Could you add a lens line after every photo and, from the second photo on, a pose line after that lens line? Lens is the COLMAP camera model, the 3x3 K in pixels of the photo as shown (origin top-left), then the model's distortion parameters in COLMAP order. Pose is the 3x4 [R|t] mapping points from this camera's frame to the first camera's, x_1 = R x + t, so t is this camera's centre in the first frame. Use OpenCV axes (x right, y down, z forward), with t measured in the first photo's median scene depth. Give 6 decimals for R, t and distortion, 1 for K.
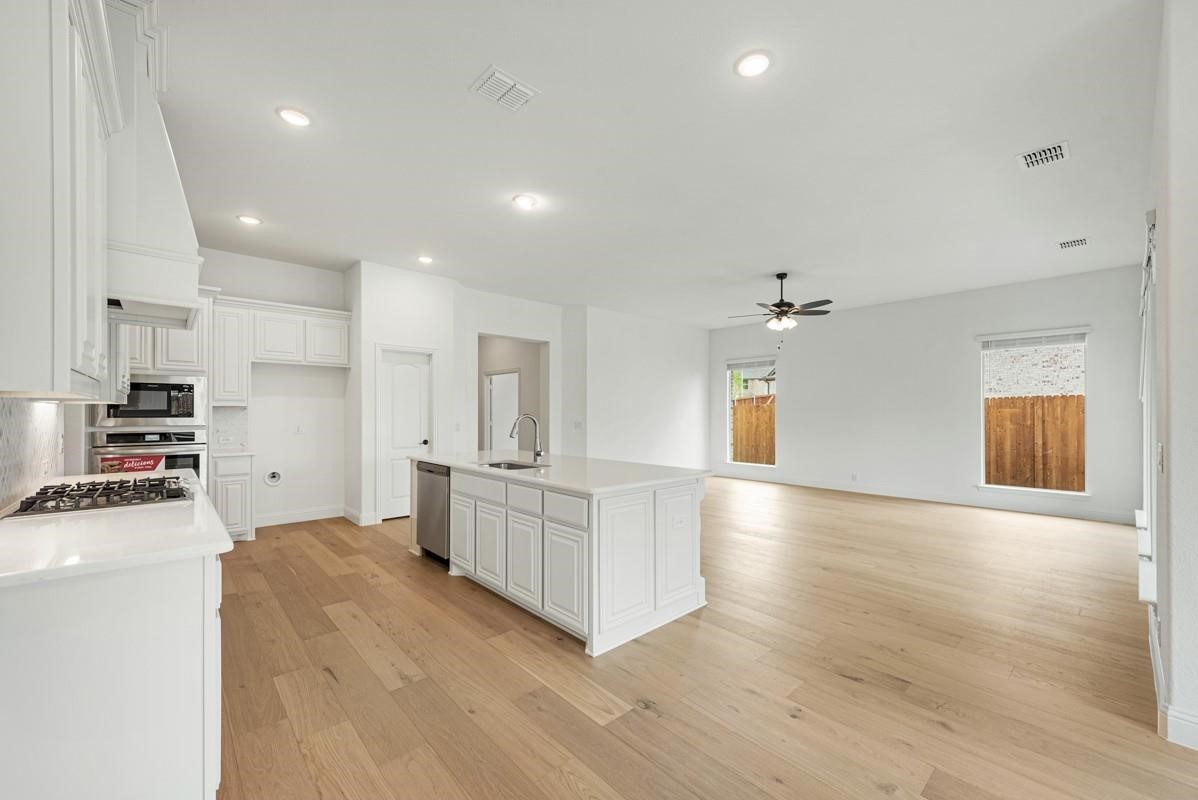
lens RADIAL K [[477.2, 0, 594.0], [0, 477.2, 409.2], [0, 0, 1]] dist [0.015836, -0.004312]
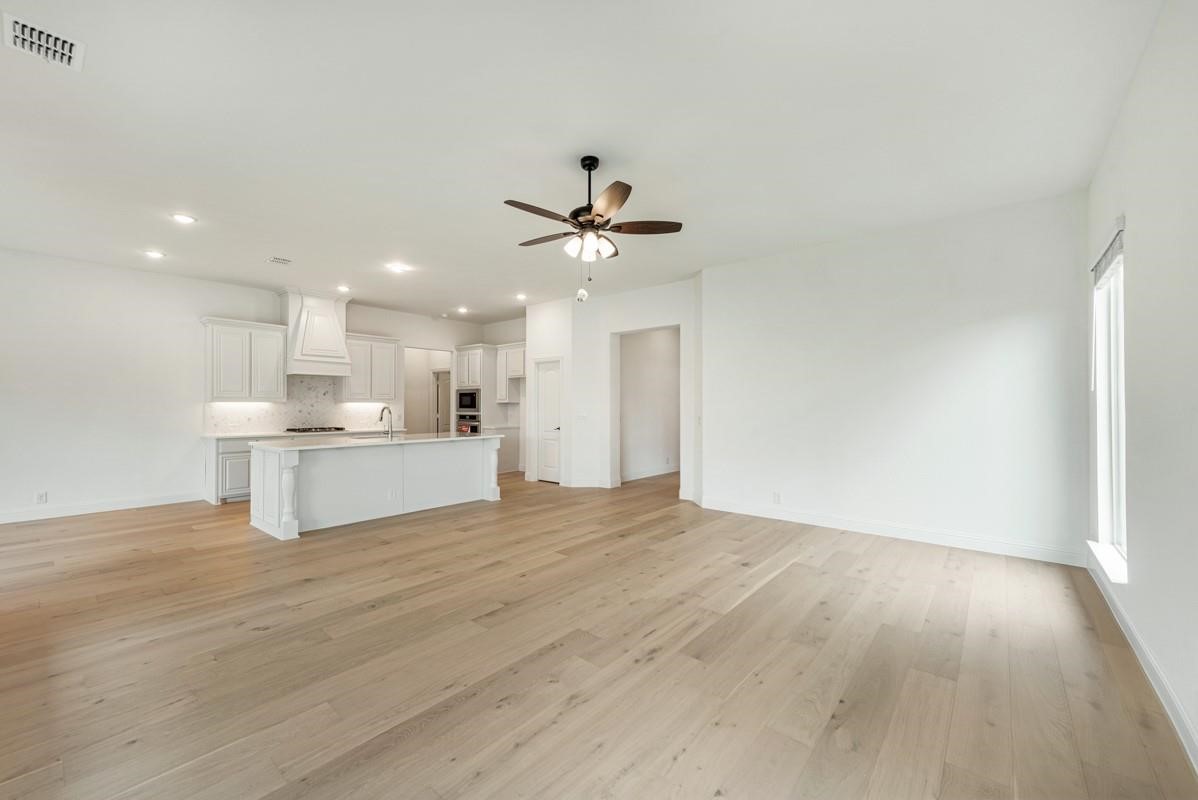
lens RADIAL K [[474.4, 0, 590.3], [0, 474.4, 403.8], [0, 0, 1]] dist [0.010984, -0.000162]
pose [[0.127649, -0.004968, -0.991807, 1.031914], [0.009221, 0.999950, -0.003822, 0.008844], [0.991777, -0.008658, 0.127688, 1.017216]]
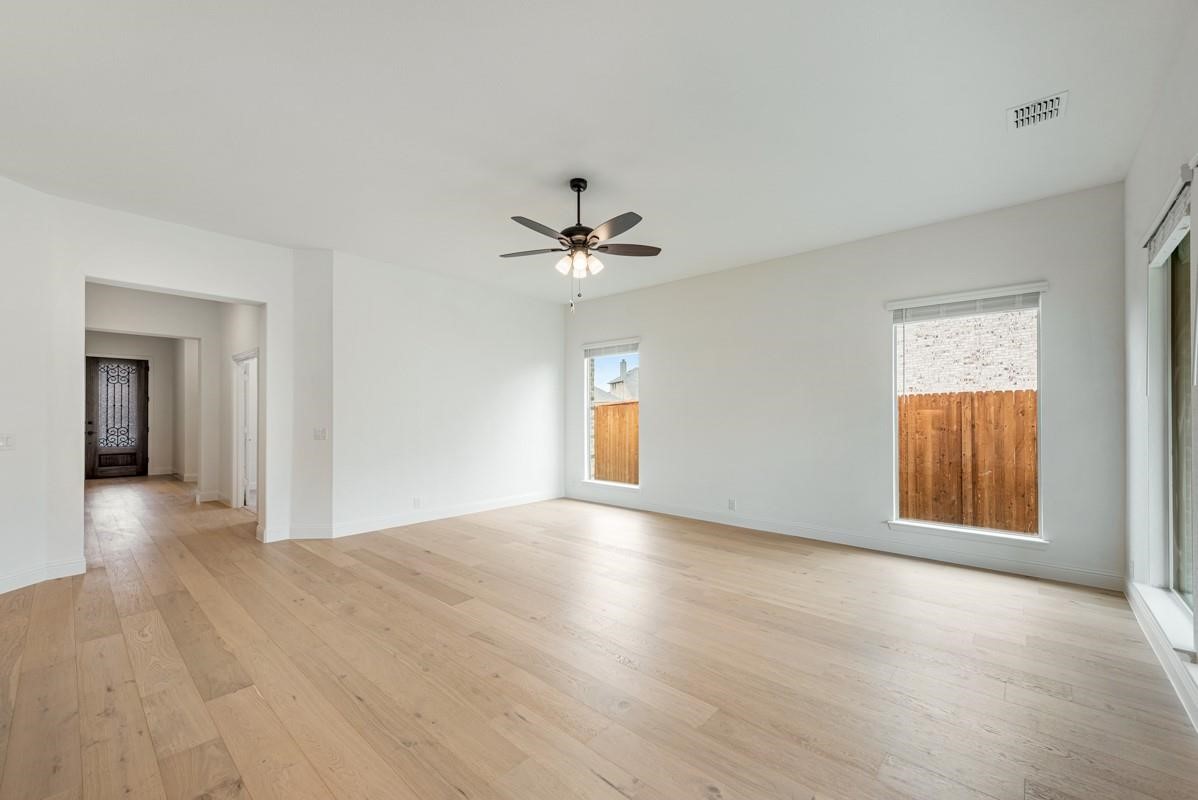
lens RADIAL K [[477.2, 0, 594.0], [0, 477.2, 409.2], [0, 0, 1]] dist [0.015836, -0.004312]
pose [[0.994931, -0.000063, 0.100562, 0.384776], [0.000337, 0.999996, -0.002710, 0.001605], [-0.100561, 0.002730, 0.994927, 0.447578]]
